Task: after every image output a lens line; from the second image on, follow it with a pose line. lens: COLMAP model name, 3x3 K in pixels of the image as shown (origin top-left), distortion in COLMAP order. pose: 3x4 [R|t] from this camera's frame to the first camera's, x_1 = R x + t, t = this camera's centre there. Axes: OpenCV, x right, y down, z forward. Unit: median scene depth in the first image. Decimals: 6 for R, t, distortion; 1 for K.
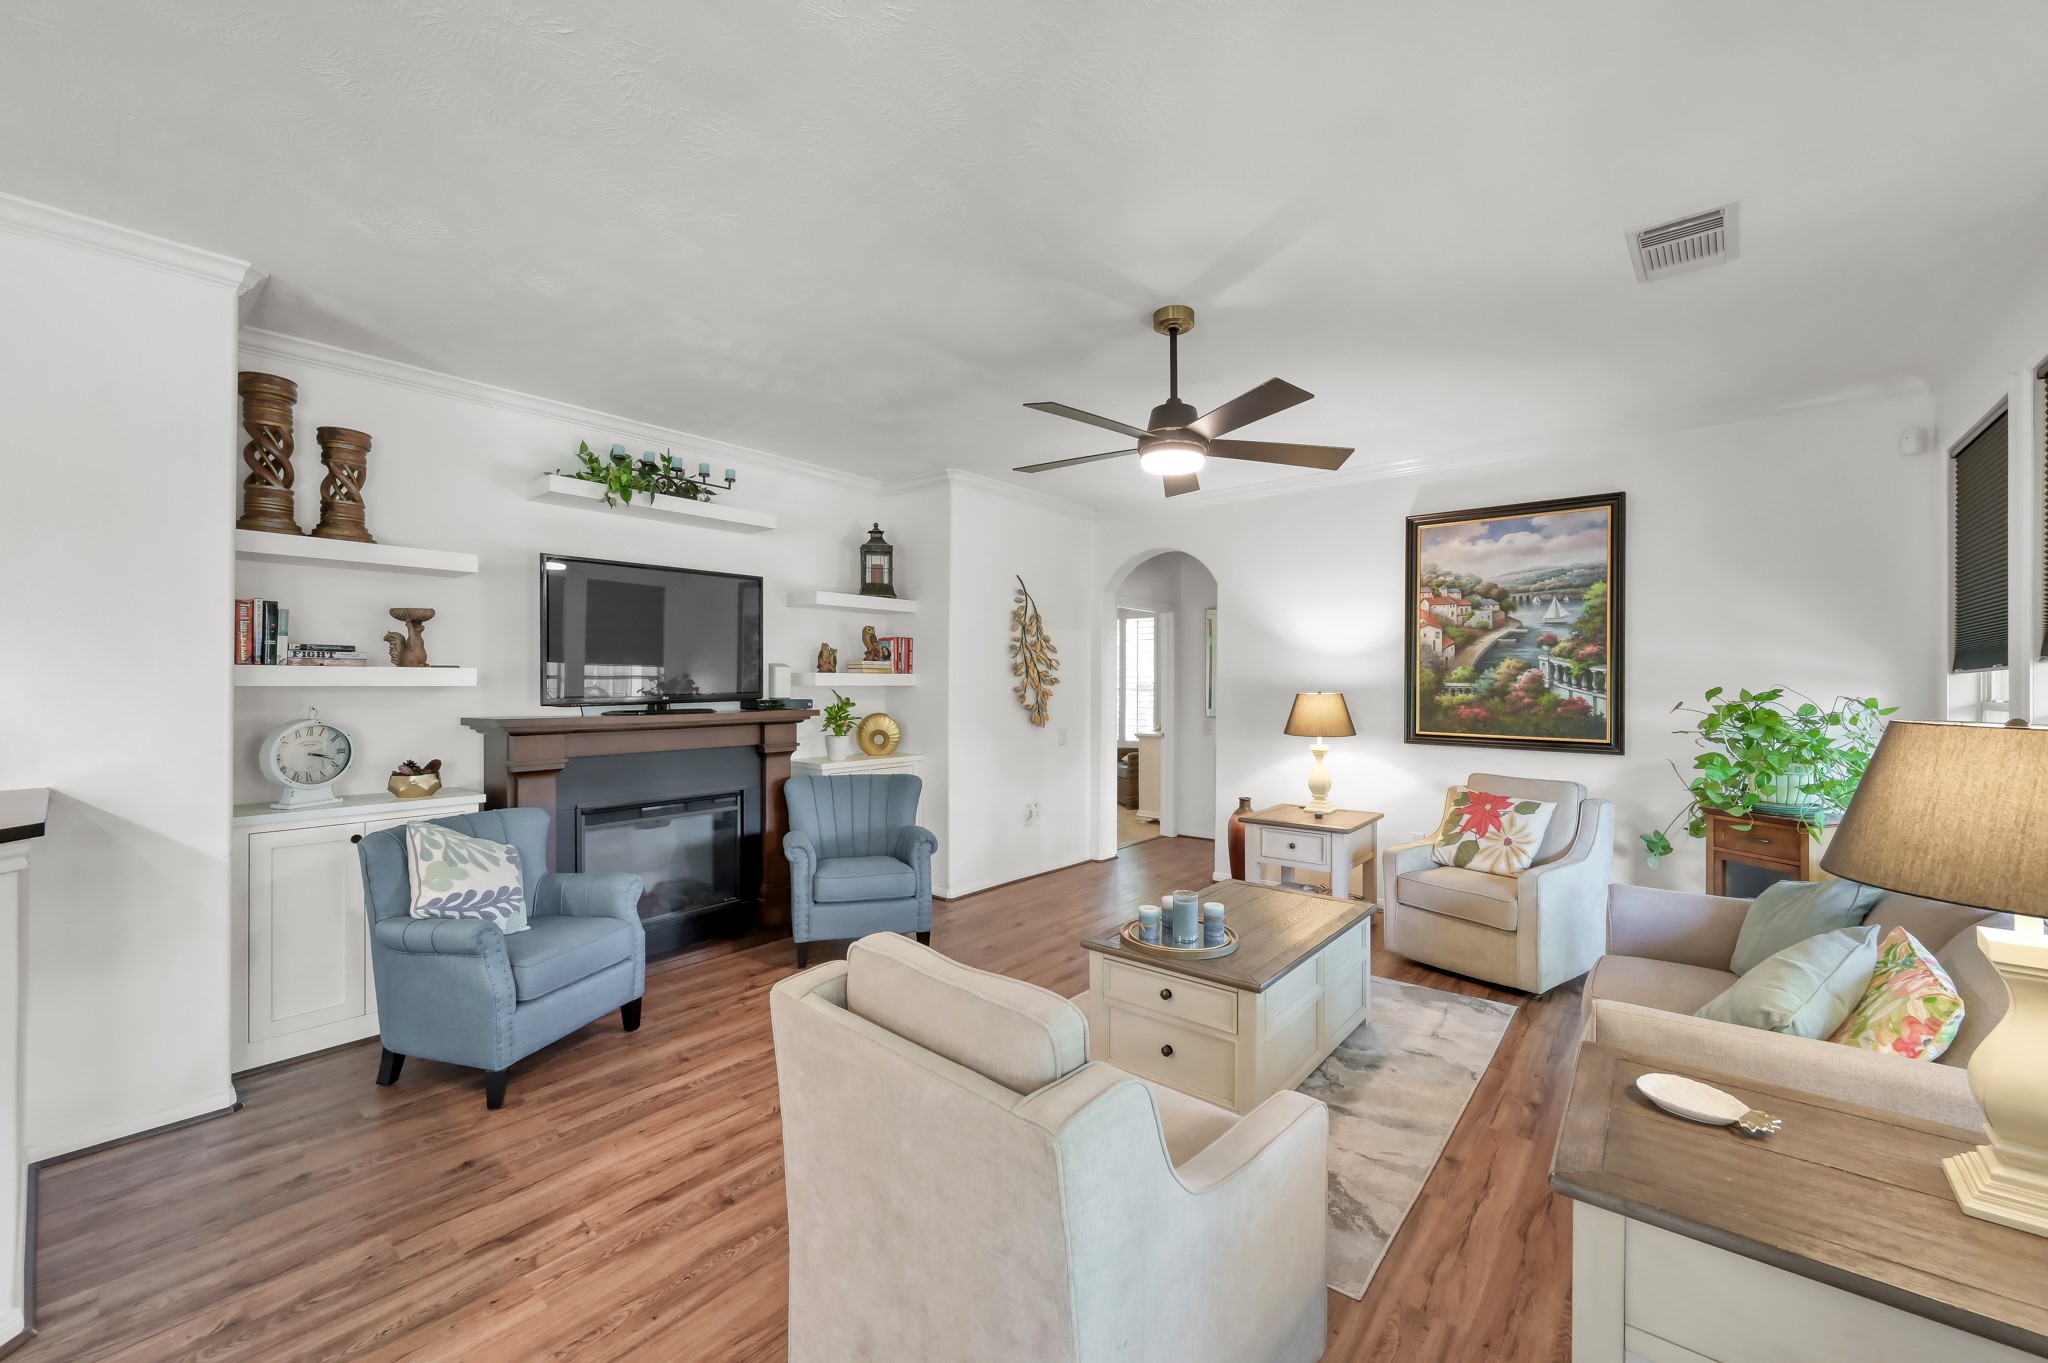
lens RADIAL K [[806.0, 0, 1018.1], [0, 806.0, 681.3], [0, 0, 1]] dist [-0.000771, -0.000112]
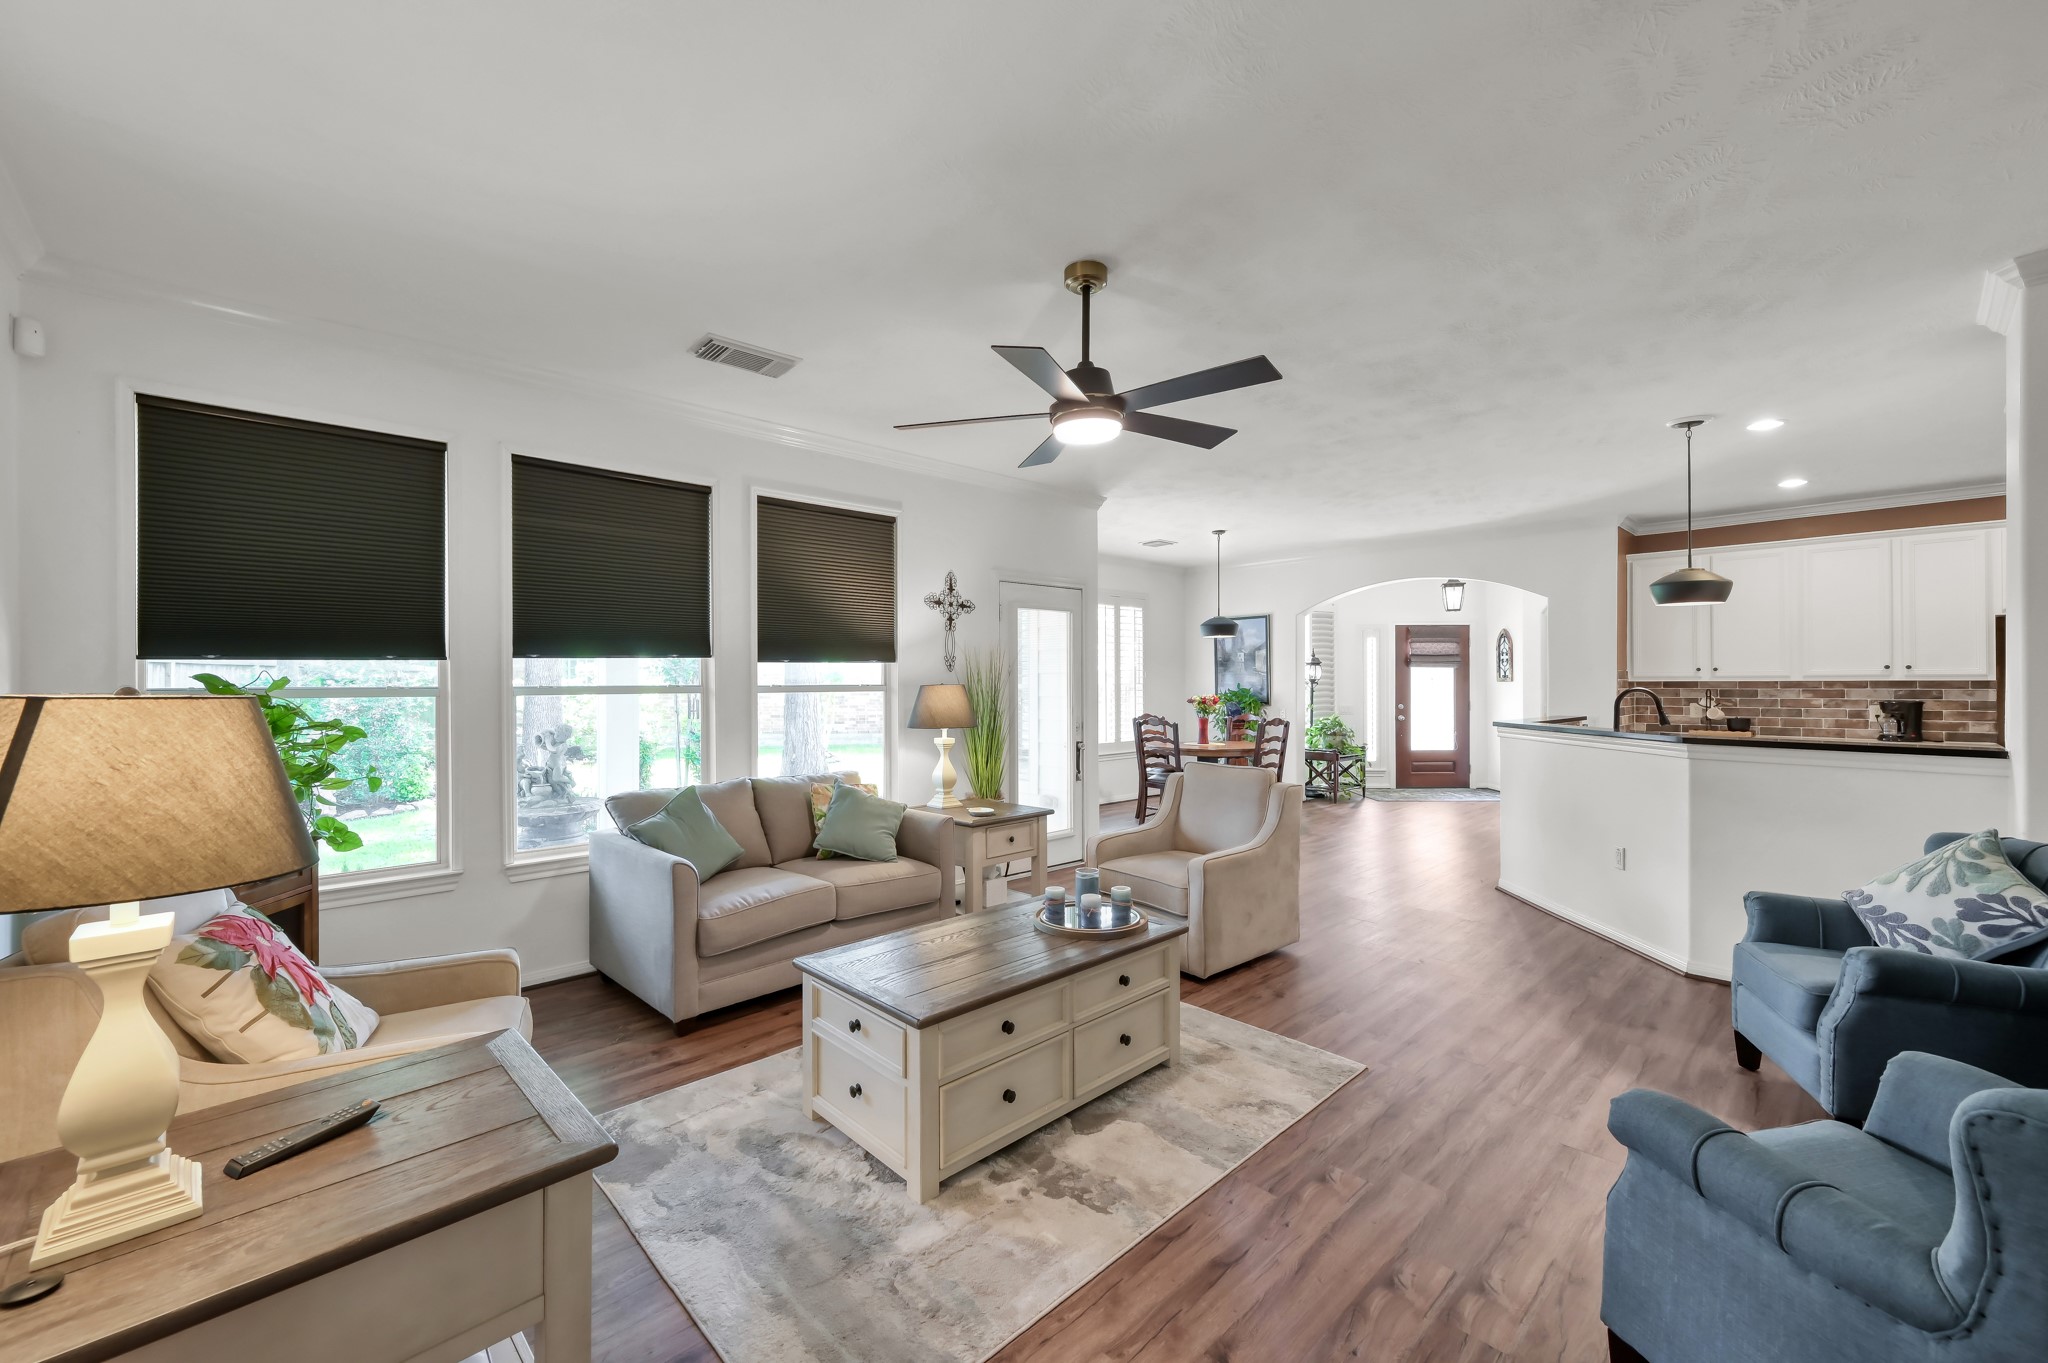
lens RADIAL K [[806.0, 0, 1018.1], [0, 806.0, 681.3], [0, 0, 1]] dist [-0.000771, -0.000112]
pose [[-0.992405, 0.000057, 0.123017, 0.105295], [-0.000056, 1.000000, -0.000918, 0.011421], [-0.123017, -0.000918, -0.992404, 1.286540]]
